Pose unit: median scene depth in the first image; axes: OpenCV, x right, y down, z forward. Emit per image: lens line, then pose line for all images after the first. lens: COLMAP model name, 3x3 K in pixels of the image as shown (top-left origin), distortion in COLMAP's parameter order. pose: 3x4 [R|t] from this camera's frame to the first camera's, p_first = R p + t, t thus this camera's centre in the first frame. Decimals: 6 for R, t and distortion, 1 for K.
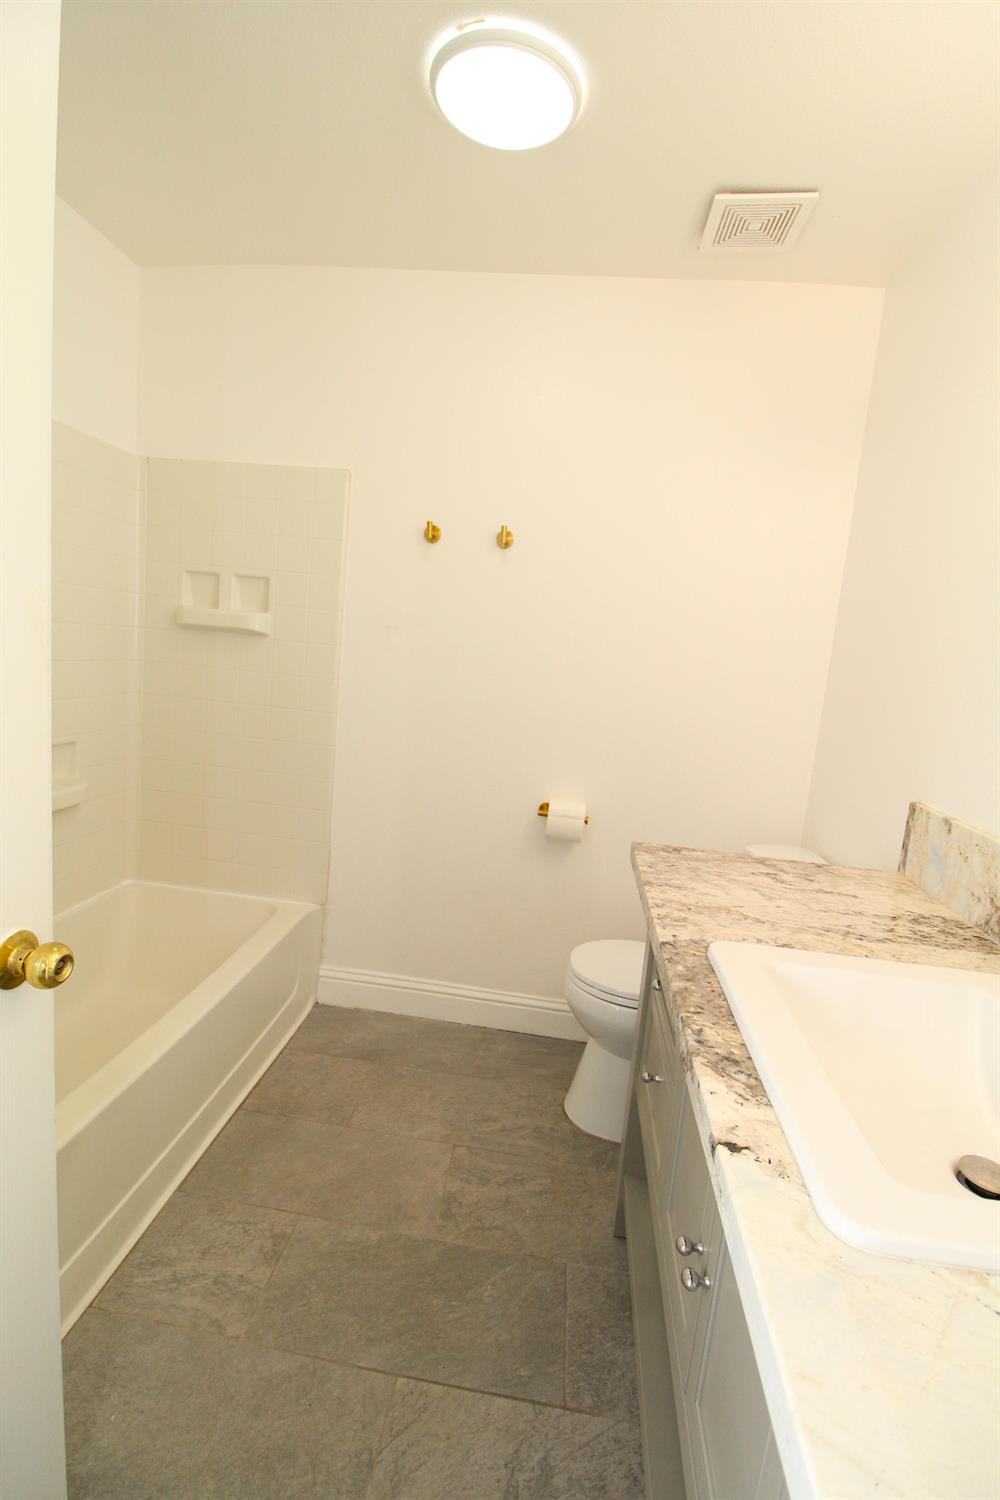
lens RADIAL K [[693.5, 0, 498.5], [0, 693.5, 747.9], [0, 0, 1]] dist [-0.002720, -0.011605]
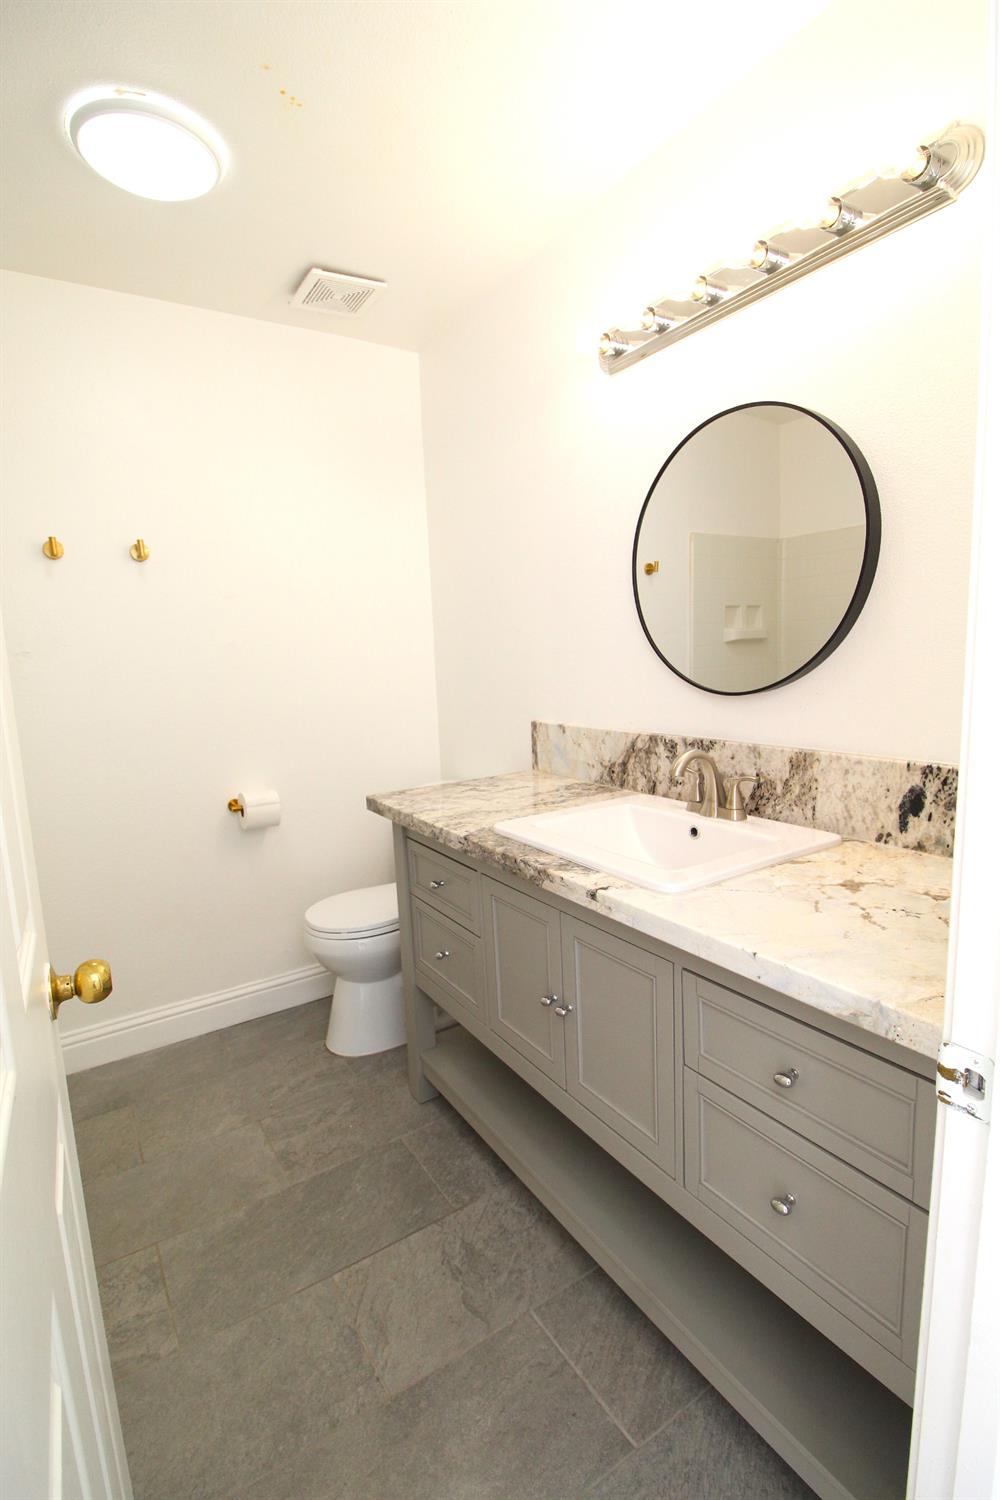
lens RADIAL K [[693.5, 0, 495.6], [0, 693.5, 749.0], [0, 0, 1]] dist [-0.002720, -0.011605]
pose [[0.765525, -0.207825, 0.608918, -0.392383], [0.202340, 0.976142, 0.078779, 0.003403], [-0.610762, 0.062901, 0.789312, -0.130821]]
